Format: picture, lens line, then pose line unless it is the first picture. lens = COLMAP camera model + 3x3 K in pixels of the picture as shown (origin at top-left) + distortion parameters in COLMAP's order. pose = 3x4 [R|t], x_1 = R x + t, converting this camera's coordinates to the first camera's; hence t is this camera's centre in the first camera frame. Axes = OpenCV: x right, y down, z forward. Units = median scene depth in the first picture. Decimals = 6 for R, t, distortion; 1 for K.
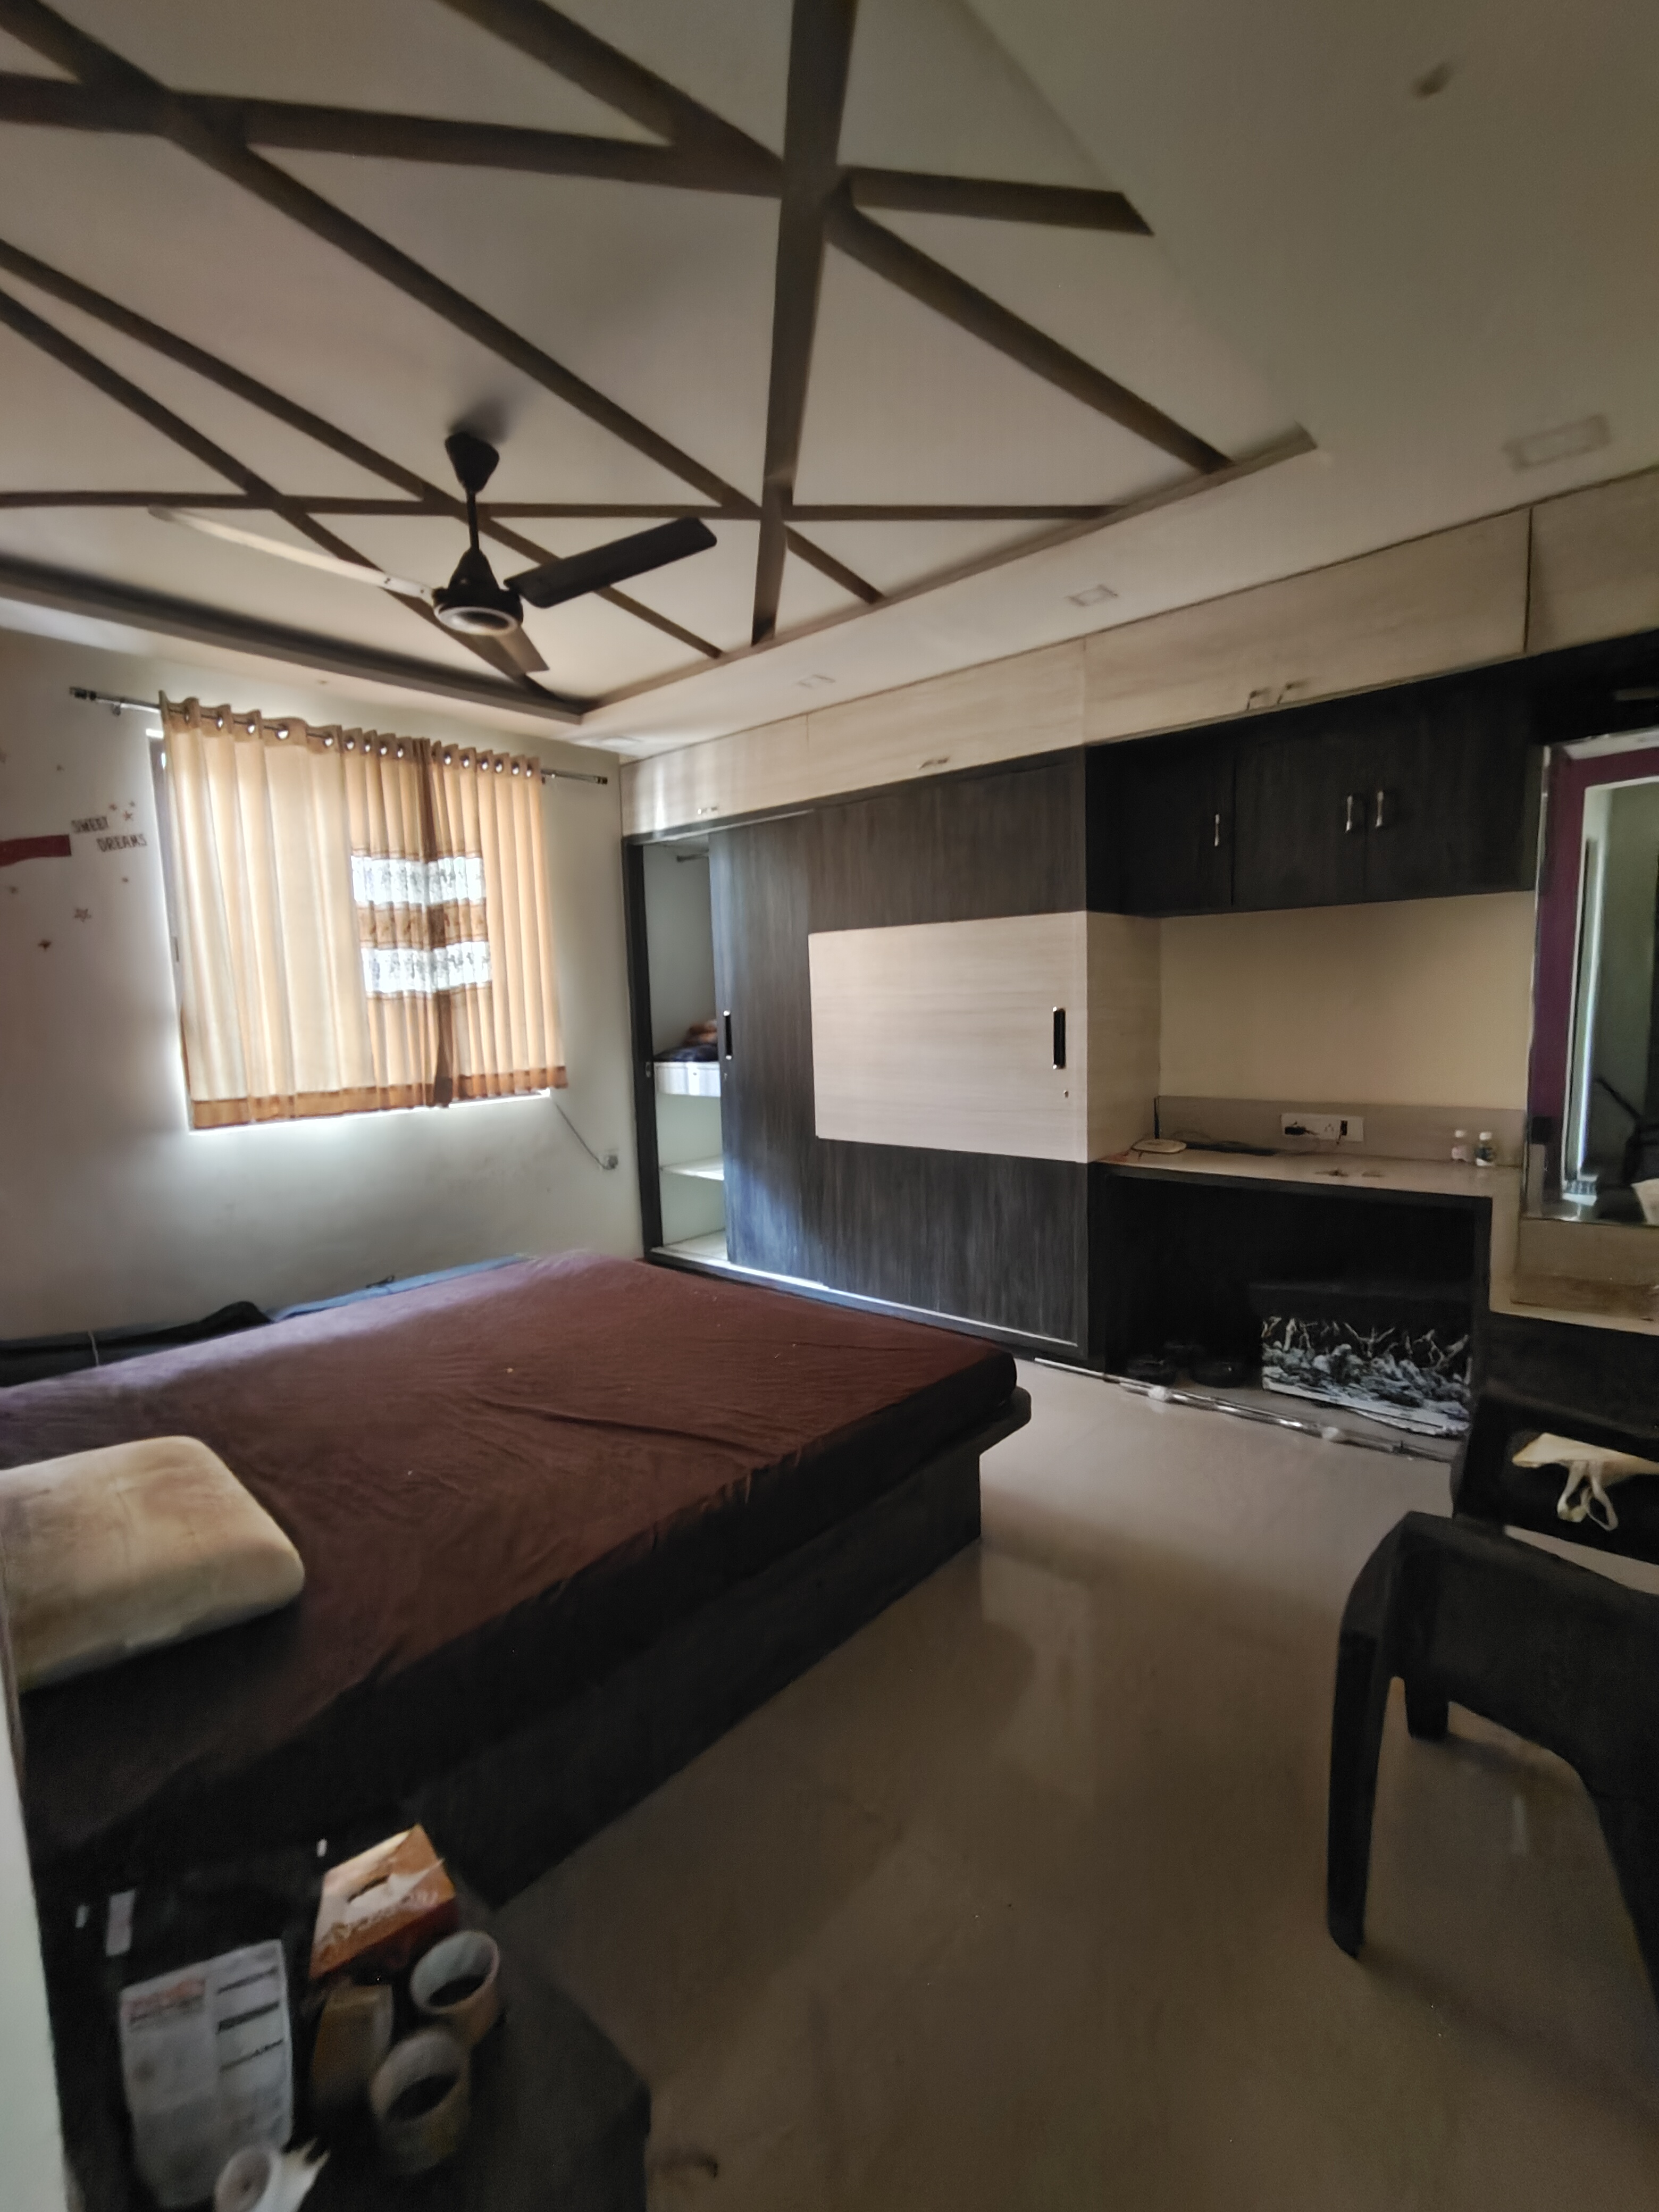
lens RADIAL K [[988.8, 0, 829.5], [0, 988.8, 1106.0], [0, 0, 1]] dist [-0.001461, -0.000047]
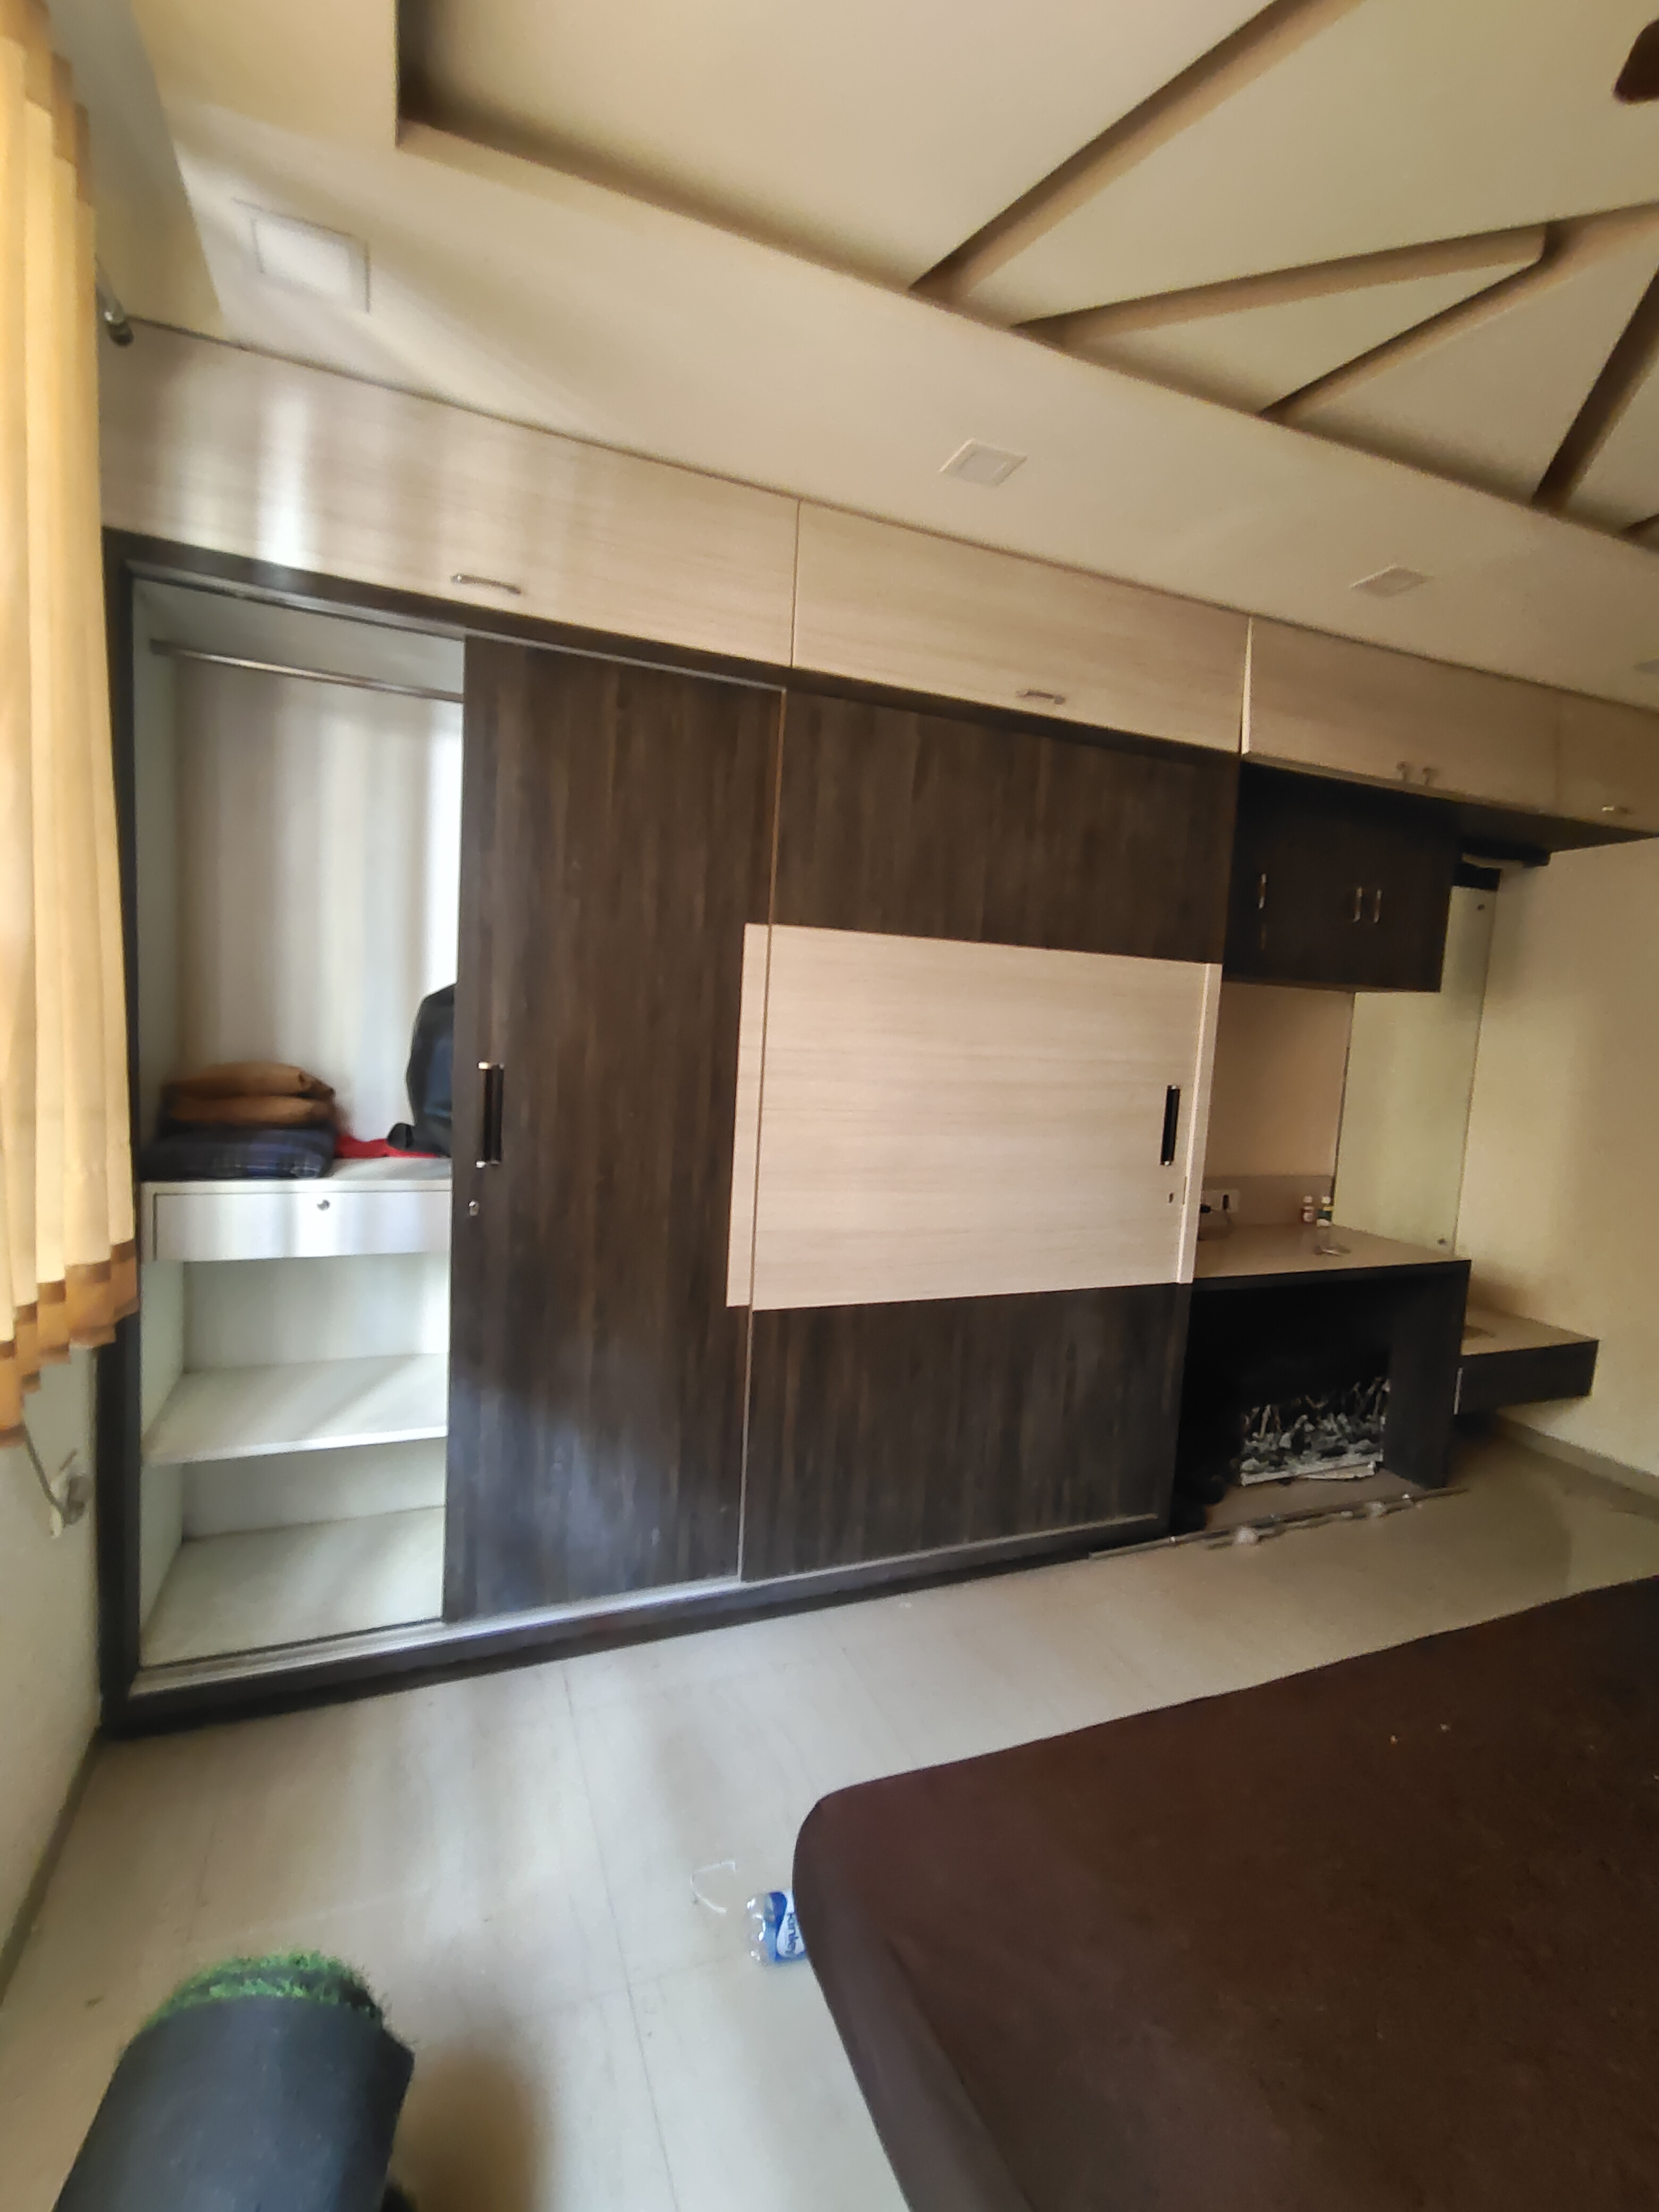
lens RADIAL K [[998.3, 0, 824.6], [0, 998.3, 1112.6], [0, 0, 1]] dist [0.004343, 0.000349]
pose [[0.458002, -0.031878, 0.888379, -0.591747], [0.031503, 0.999311, 0.019617, -0.104949], [-0.888393, 0.019002, 0.458691, 0.914311]]
